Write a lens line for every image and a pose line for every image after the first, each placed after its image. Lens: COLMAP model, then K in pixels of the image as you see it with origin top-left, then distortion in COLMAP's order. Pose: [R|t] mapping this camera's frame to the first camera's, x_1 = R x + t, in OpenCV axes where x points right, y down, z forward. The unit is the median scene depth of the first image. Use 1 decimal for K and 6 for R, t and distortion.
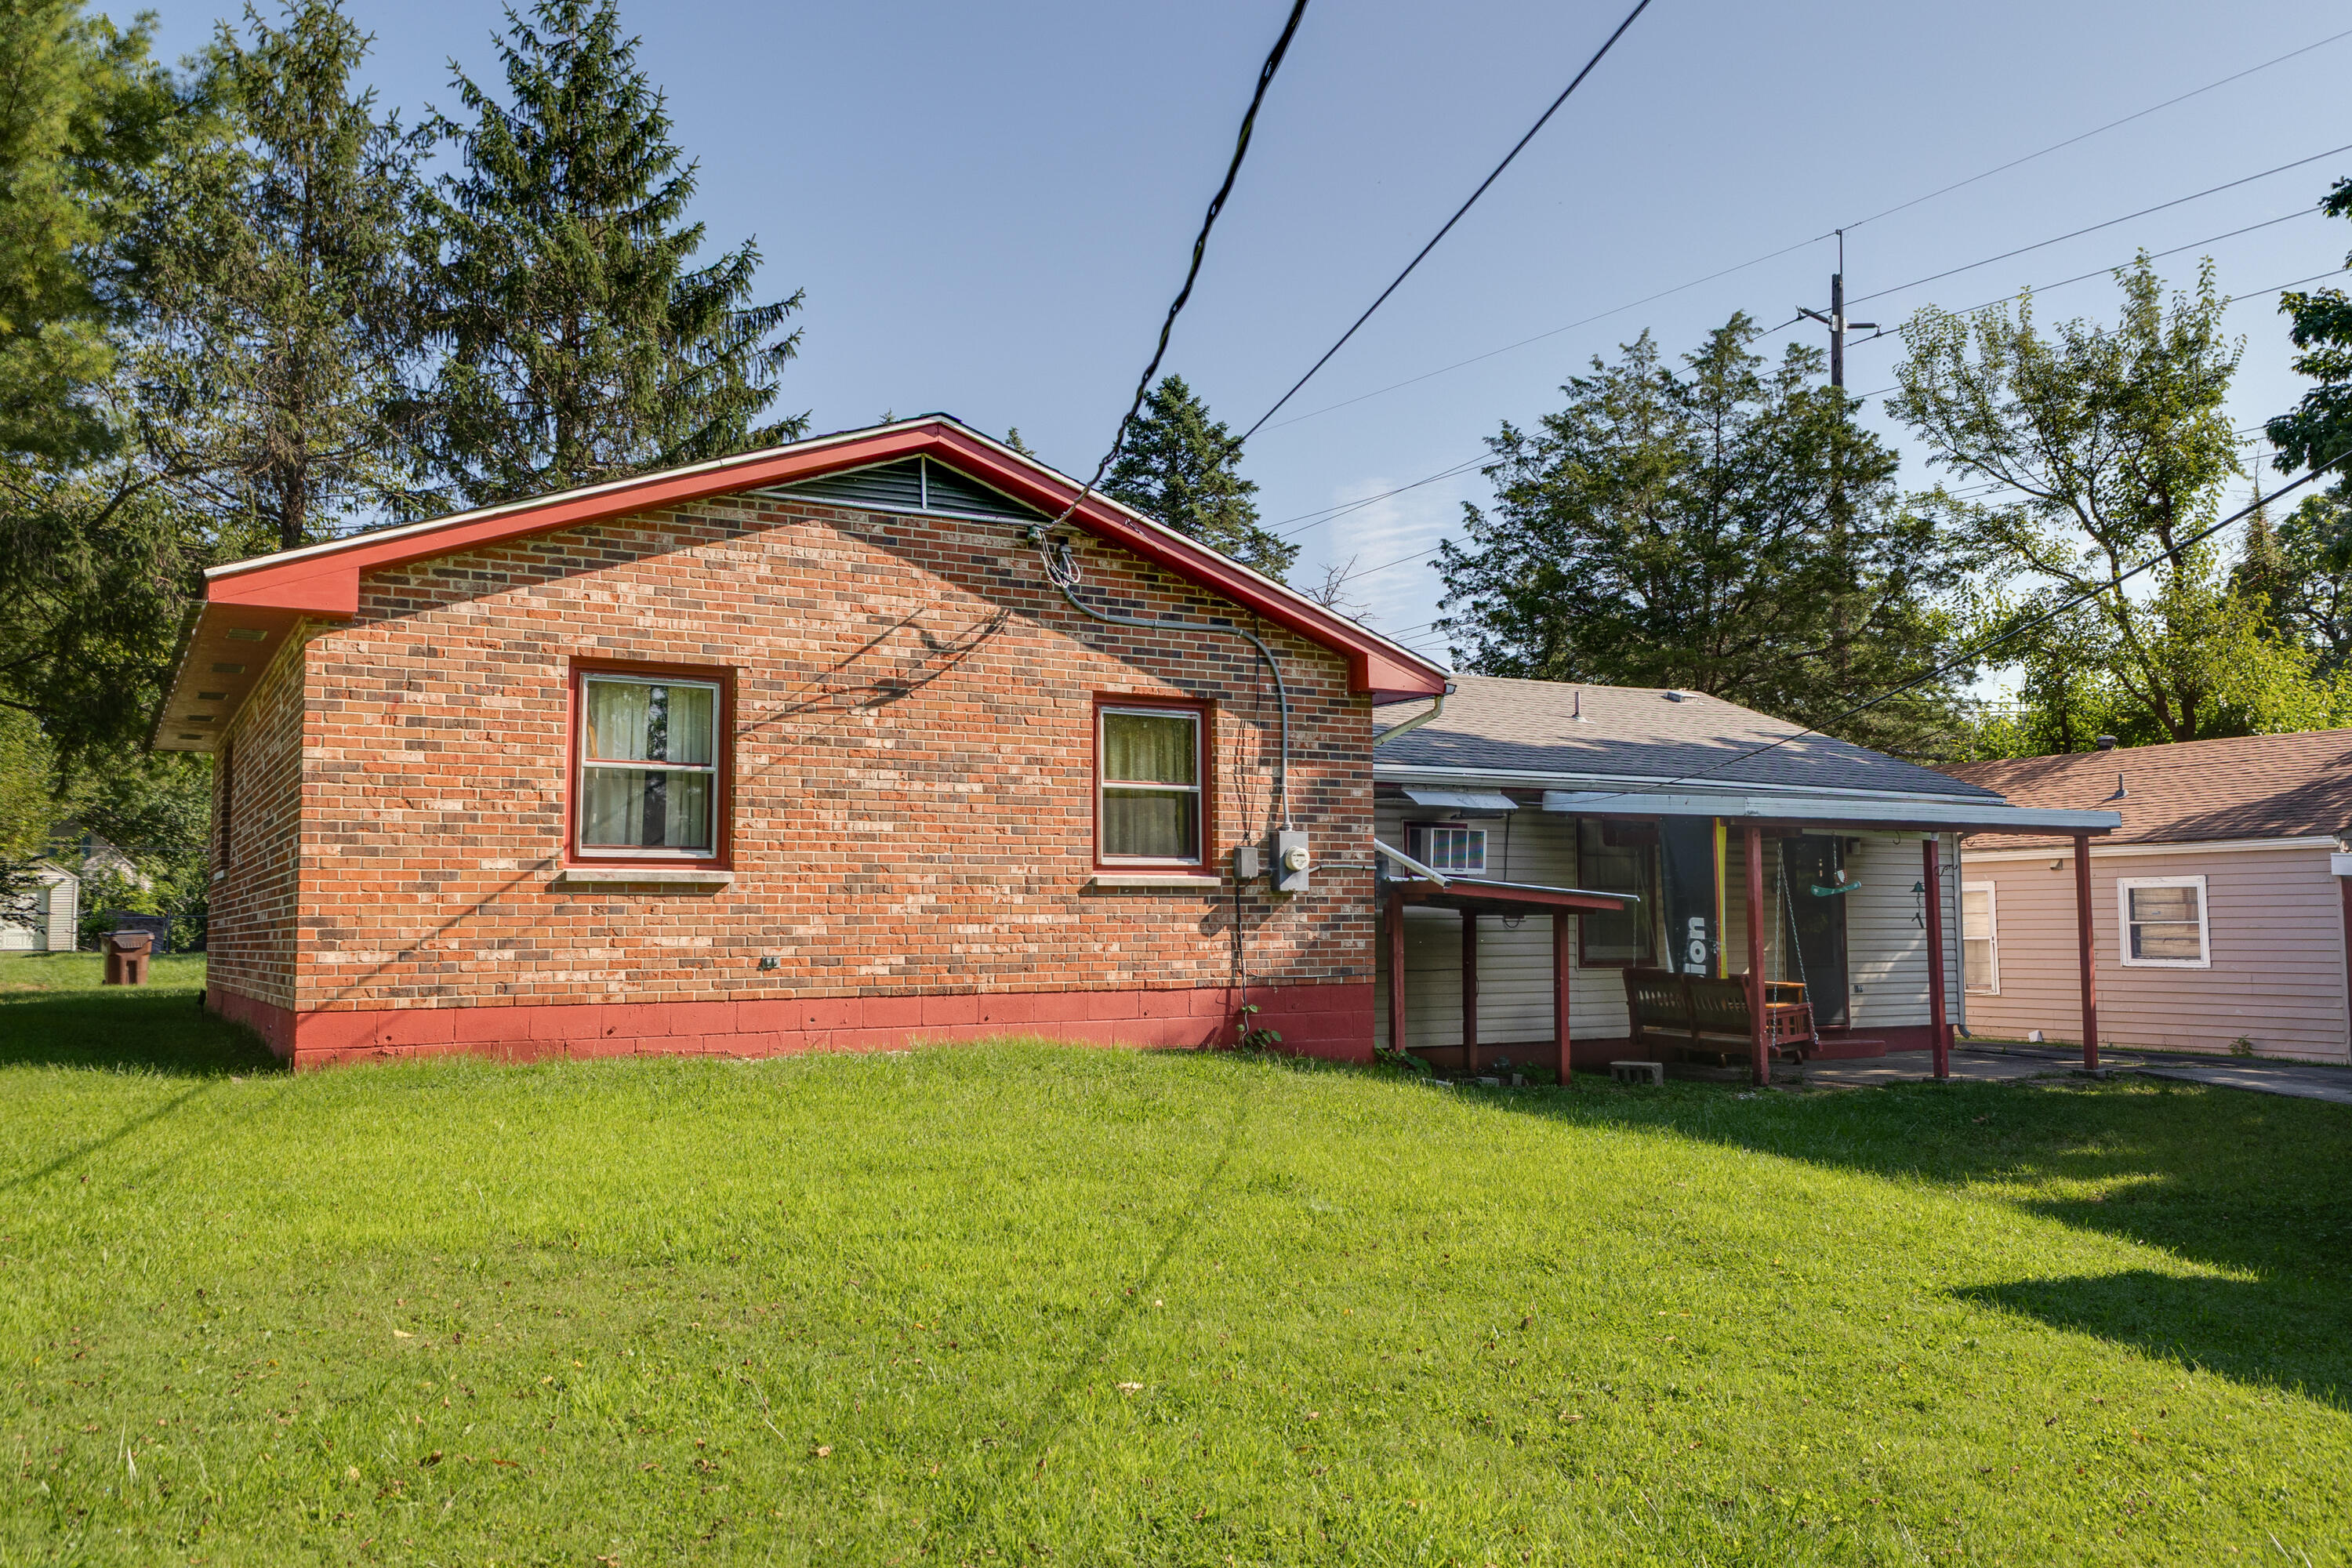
lens RADIAL K [[1810.6, 0, 1215.6], [0, 1810.6, 734.1], [0, 0, 1]] dist [0.039539, 0.004872]
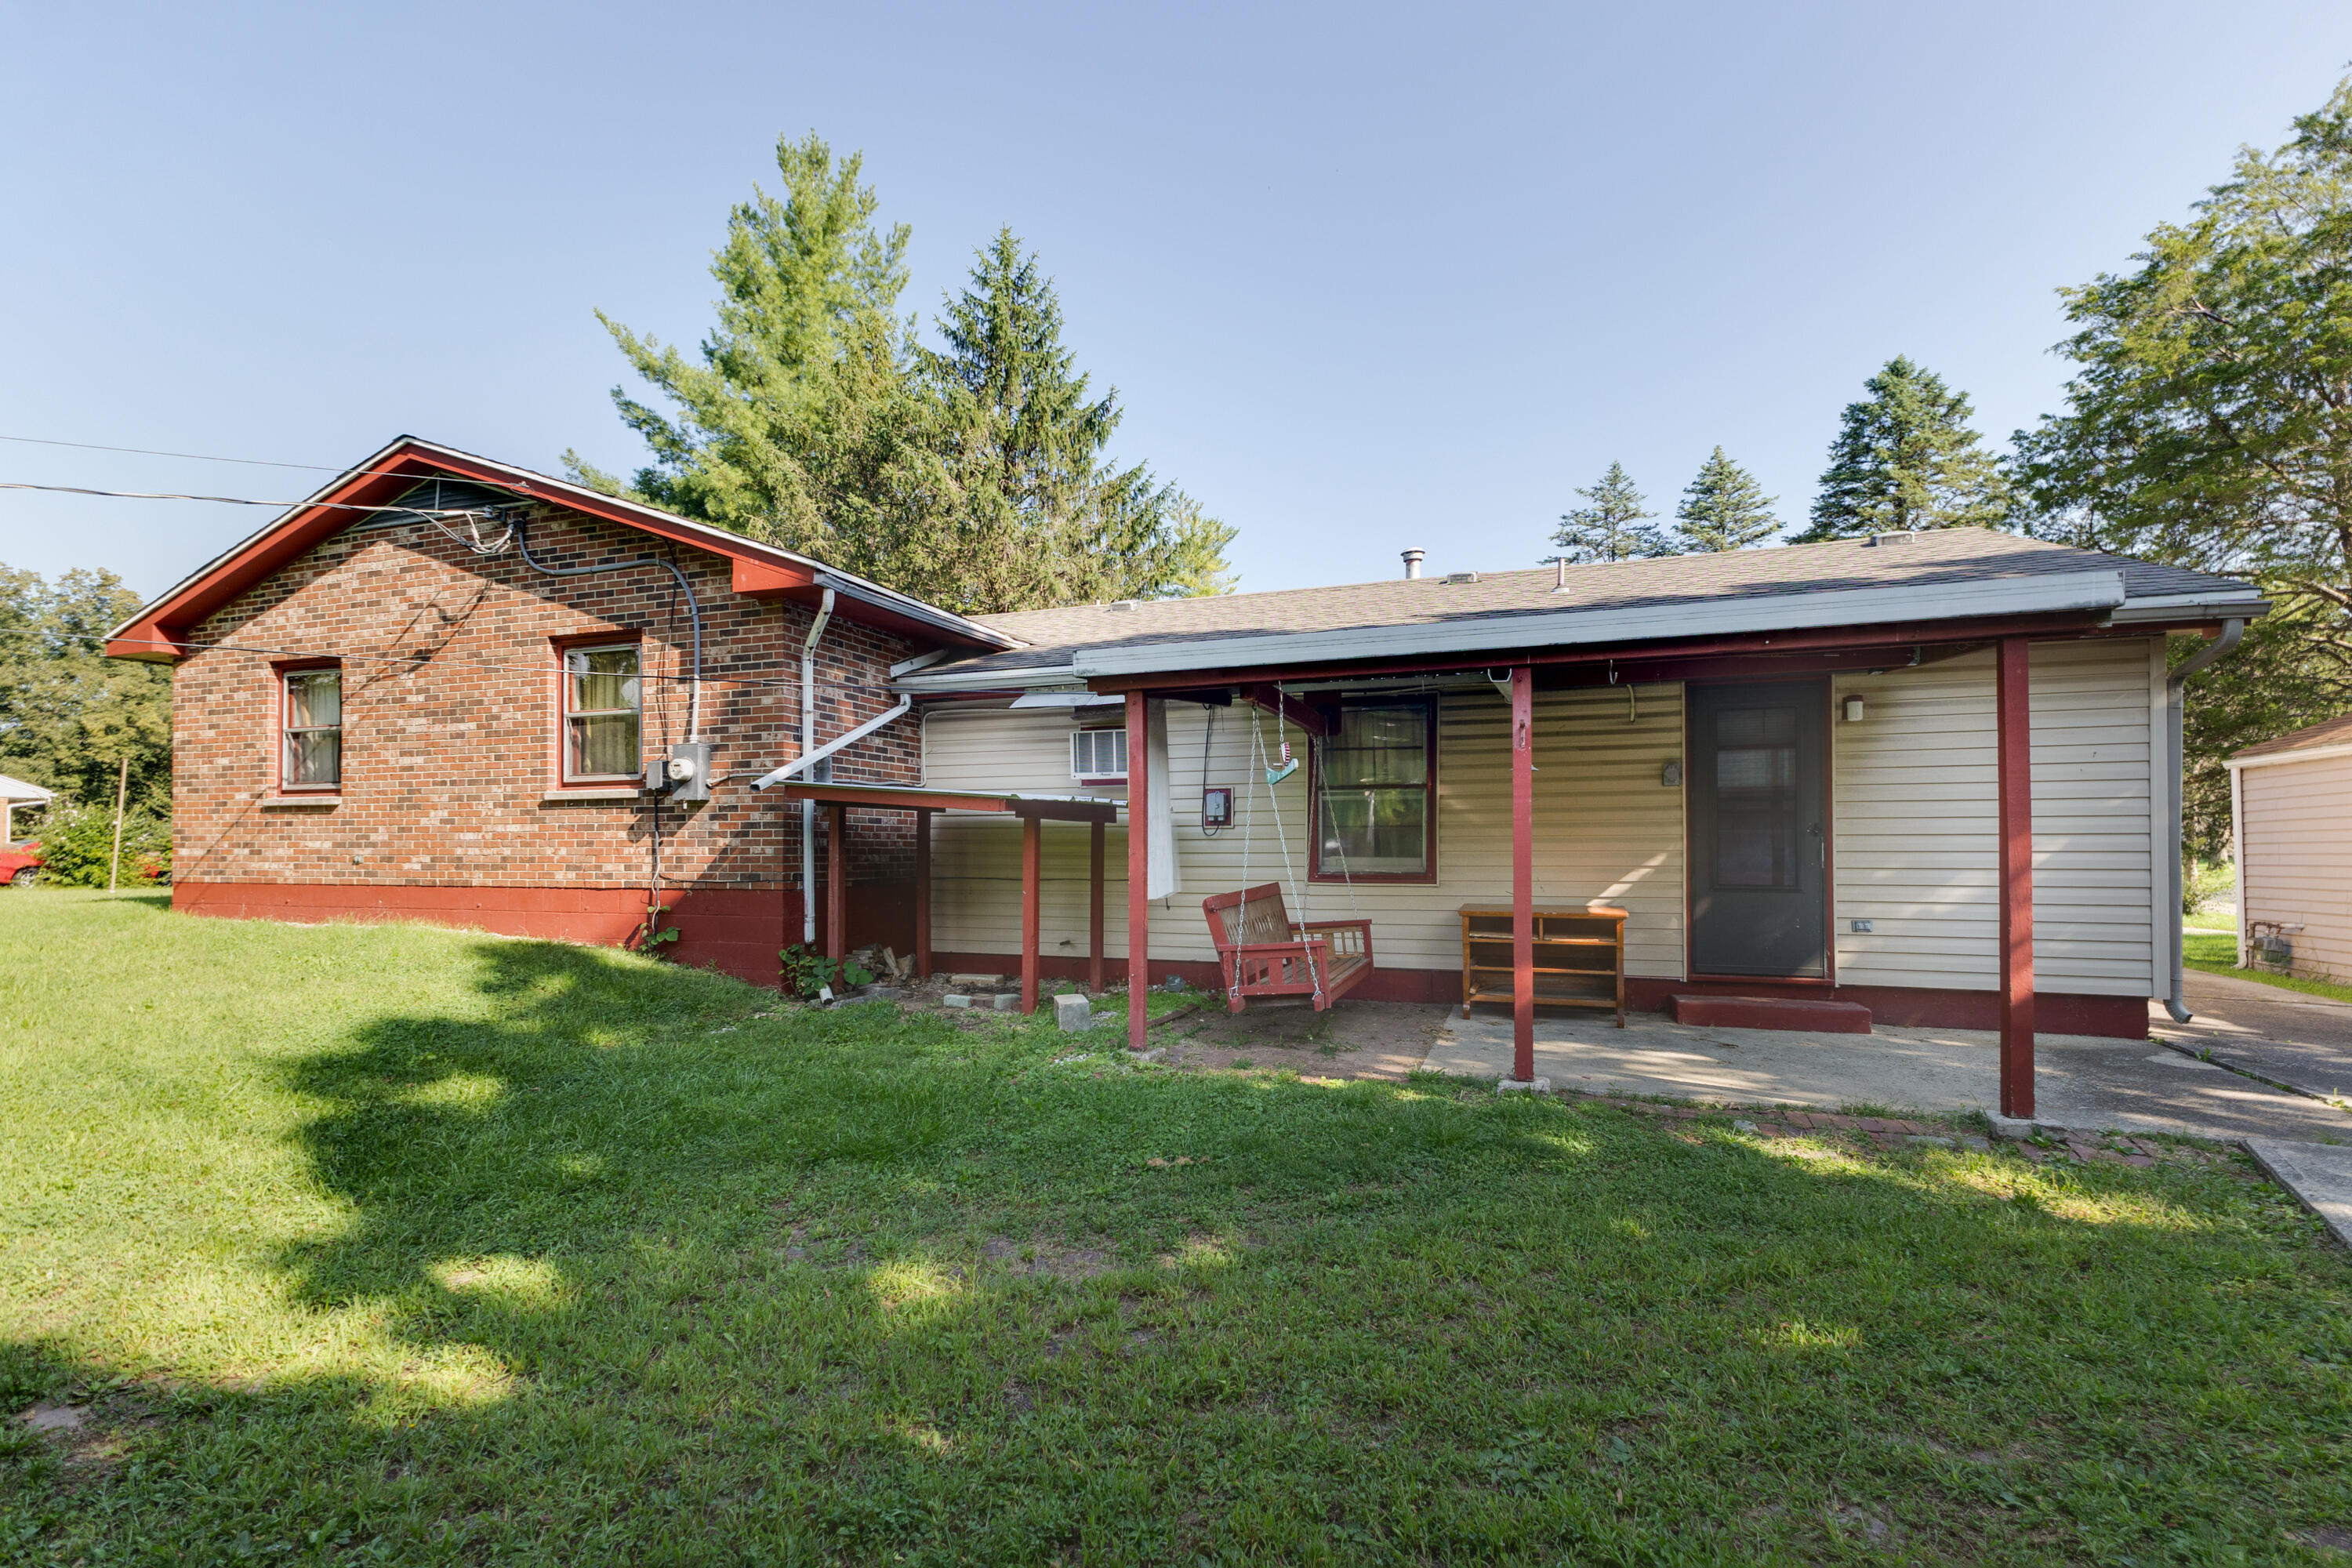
lens RADIAL K [[1042.8, 0, 1293.2], [0, 1042.8, 813.9], [0, 0, 1]] dist [0.007443, -0.002028]
pose [[0.652018, -0.019719, -0.757947, 0.735496], [0.079454, 0.995935, 0.042439, 0.097360], [0.754029, -0.087893, 0.650934, 0.874843]]
